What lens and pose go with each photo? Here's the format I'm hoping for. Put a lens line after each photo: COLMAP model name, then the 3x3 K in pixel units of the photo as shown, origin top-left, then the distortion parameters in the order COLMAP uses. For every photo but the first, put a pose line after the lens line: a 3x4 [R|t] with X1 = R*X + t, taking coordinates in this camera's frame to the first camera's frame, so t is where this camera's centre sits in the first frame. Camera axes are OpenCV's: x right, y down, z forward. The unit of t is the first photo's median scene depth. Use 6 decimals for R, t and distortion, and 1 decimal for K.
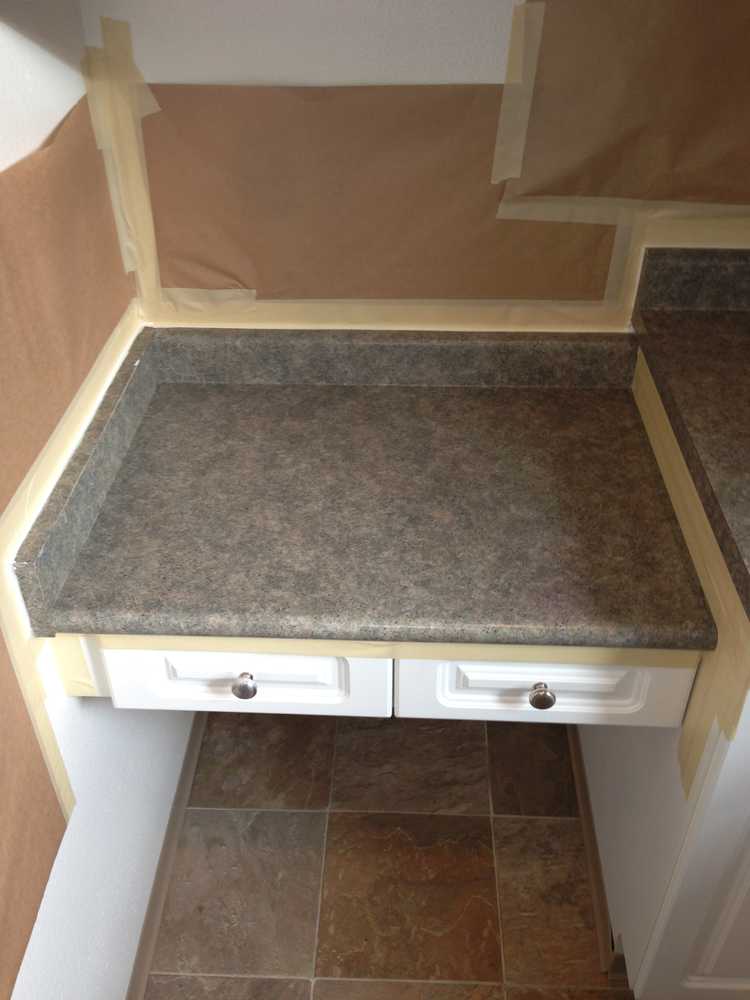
lens RADIAL K [[927.3, 0, 372.9], [0, 927.3, 495.2], [0, 0, 1]] dist [0.106630, -0.151410]
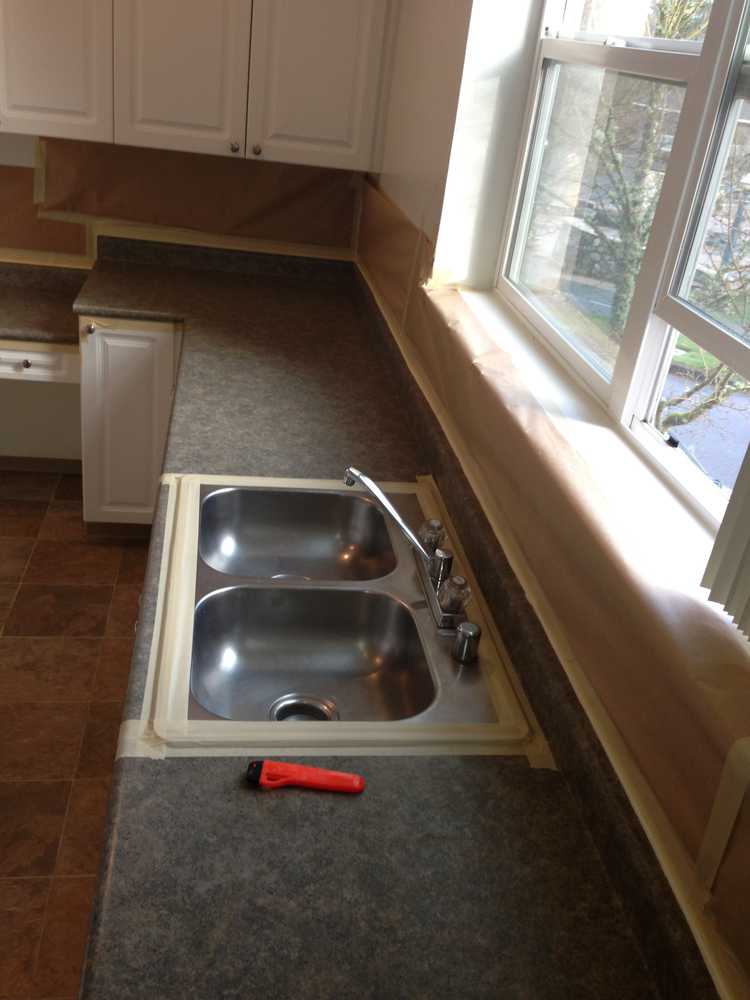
lens RADIAL K [[927.3, 0, 372.9], [0, 927.3, 495.2], [0, 0, 1]] dist [0.106630, -0.151410]
pose [[0.977412, 0.031160, 0.209032, 0.438101], [0.004258, 0.985967, -0.166888, 0.763783], [-0.211299, 0.164008, 0.963563, -1.343088]]
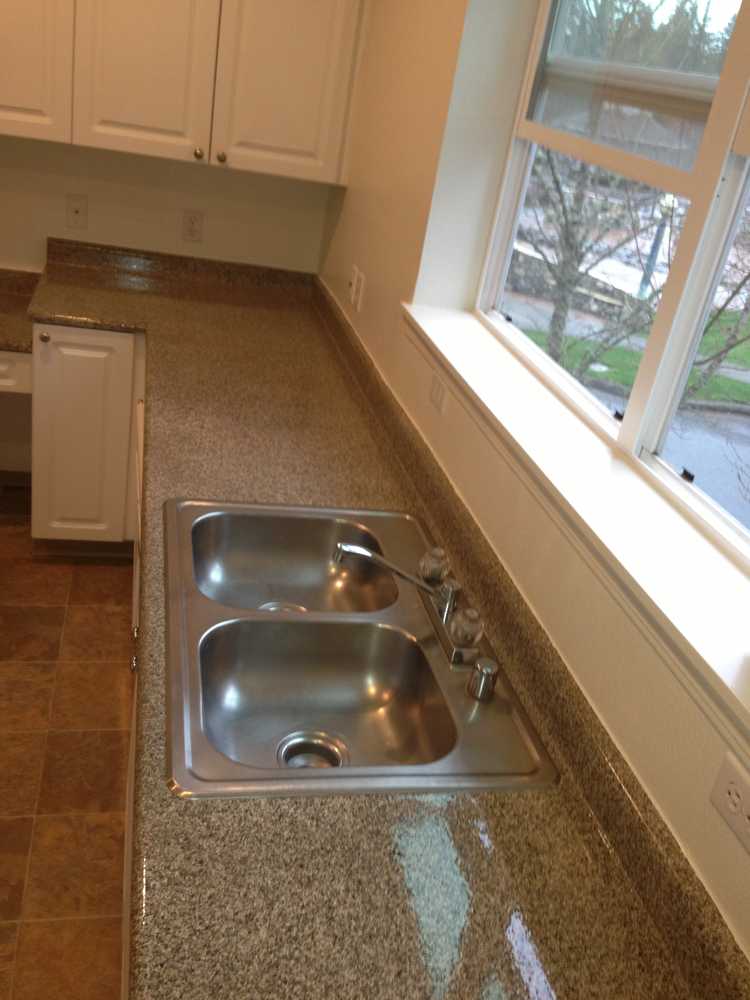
lens RADIAL K [[931.0, 0, 375.0], [0, 931.0, 500.0], [0, 0, 1]] dist [0.107346, -0.189810]
pose [[0.954916, 0.044001, 0.293597, 0.353097], [0.006998, 0.985345, -0.170431, 0.736521], [-0.296793, 0.164801, 0.940614, -1.293754]]
